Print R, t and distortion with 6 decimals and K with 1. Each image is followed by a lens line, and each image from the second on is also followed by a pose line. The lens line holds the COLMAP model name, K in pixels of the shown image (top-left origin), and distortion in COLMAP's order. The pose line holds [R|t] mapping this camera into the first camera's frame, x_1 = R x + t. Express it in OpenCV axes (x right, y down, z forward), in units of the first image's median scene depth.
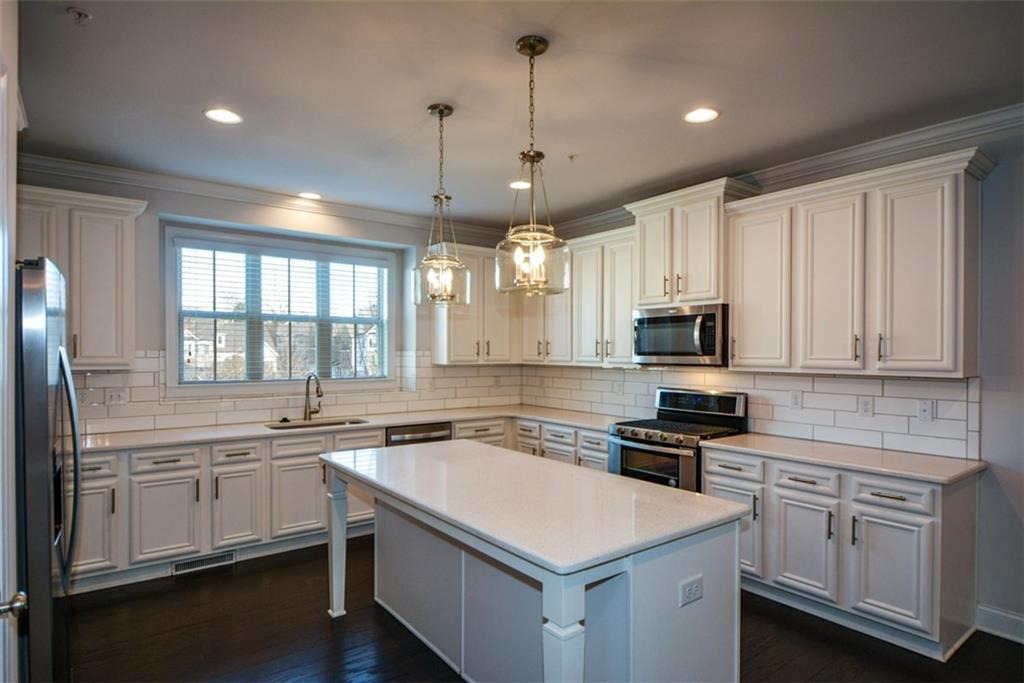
lens RADIAL K [[550.2, 0, 515.6], [0, 550.2, 362.3], [0, 0, 1]] dist [-0.001233, -0.004263]
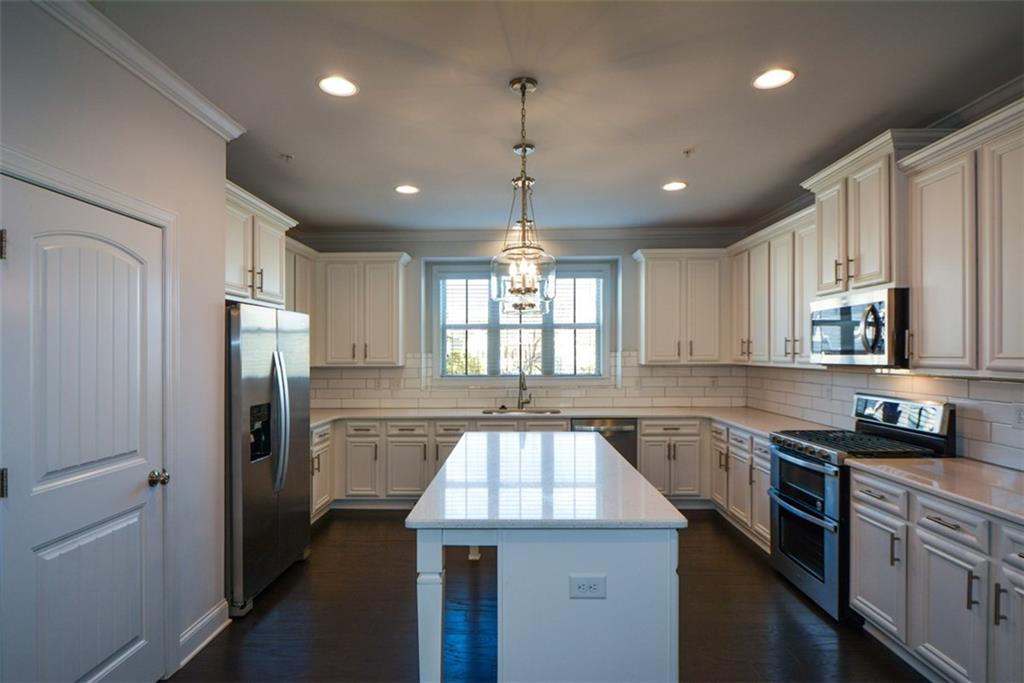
lens RADIAL K [[517.8, 0, 514.8], [0, 517.8, 357.6], [0, 0, 1]] dist [-0.004224, -0.003165]
pose [[0.793231, -0.002592, -0.608915, 0.389120], [-0.004245, 0.999943, -0.009786, 0.002318], [0.608906, 0.010348, 0.793175, 0.080564]]
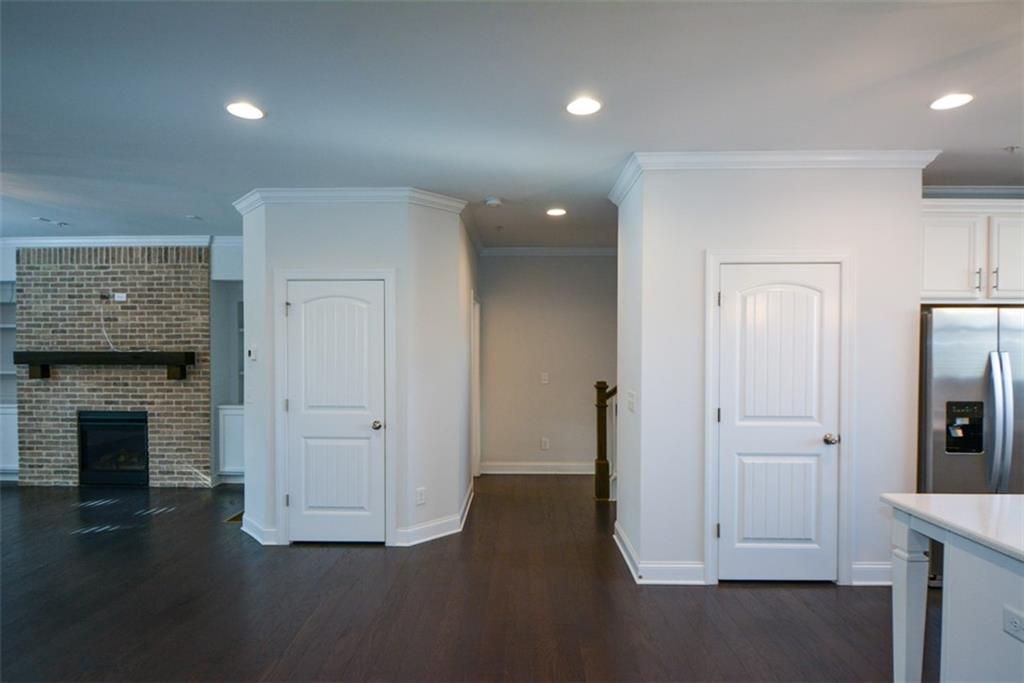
lens RADIAL K [[550.2, 0, 509.7], [0, 550.2, 348.6], [0, 0, 1]] dist [-0.001233, -0.004263]
pose [[-0.616186, -0.007608, -0.787564, 0.751556], [-0.021404, 0.999746, 0.007089, -0.008022], [0.787309, 0.021225, -0.616193, 0.448469]]
